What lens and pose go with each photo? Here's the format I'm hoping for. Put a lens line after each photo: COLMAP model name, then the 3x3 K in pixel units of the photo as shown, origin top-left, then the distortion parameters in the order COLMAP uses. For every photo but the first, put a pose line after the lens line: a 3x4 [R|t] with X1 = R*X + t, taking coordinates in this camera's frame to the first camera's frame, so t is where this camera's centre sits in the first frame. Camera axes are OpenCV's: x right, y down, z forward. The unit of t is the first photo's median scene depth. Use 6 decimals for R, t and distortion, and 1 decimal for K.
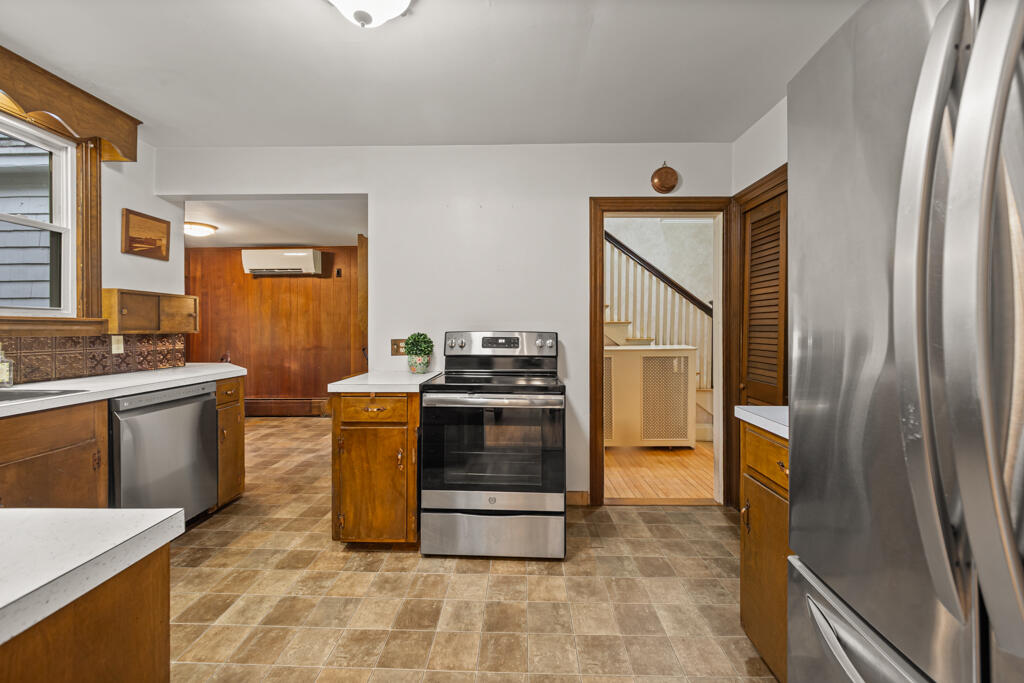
lens RADIAL K [[393.6, 0, 512.0], [0, 393.6, 341.5], [0, 0, 1]] dist [0.000527, -0.000086]
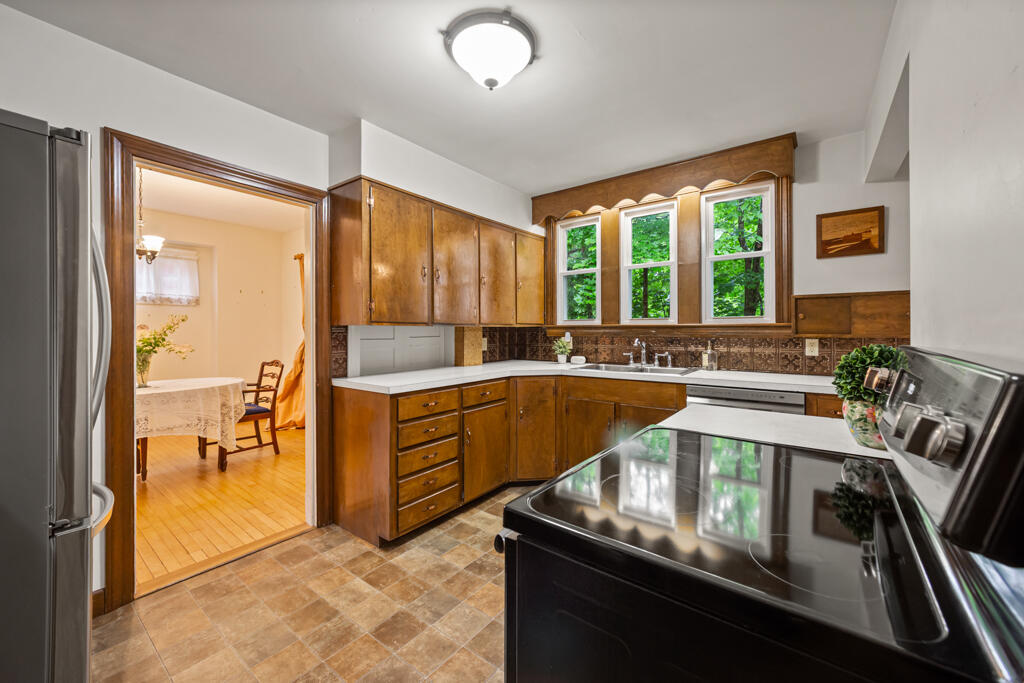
lens RADIAL K [[393.6, 0, 512.0], [0, 393.6, 341.5], [0, 0, 1]] dist [0.000527, -0.000086]
pose [[-0.590651, 0.007404, -0.806893, 0.317359], [-0.039266, 0.998510, 0.037905, -0.016180], [0.805971, 0.054072, -0.589480, 0.969093]]
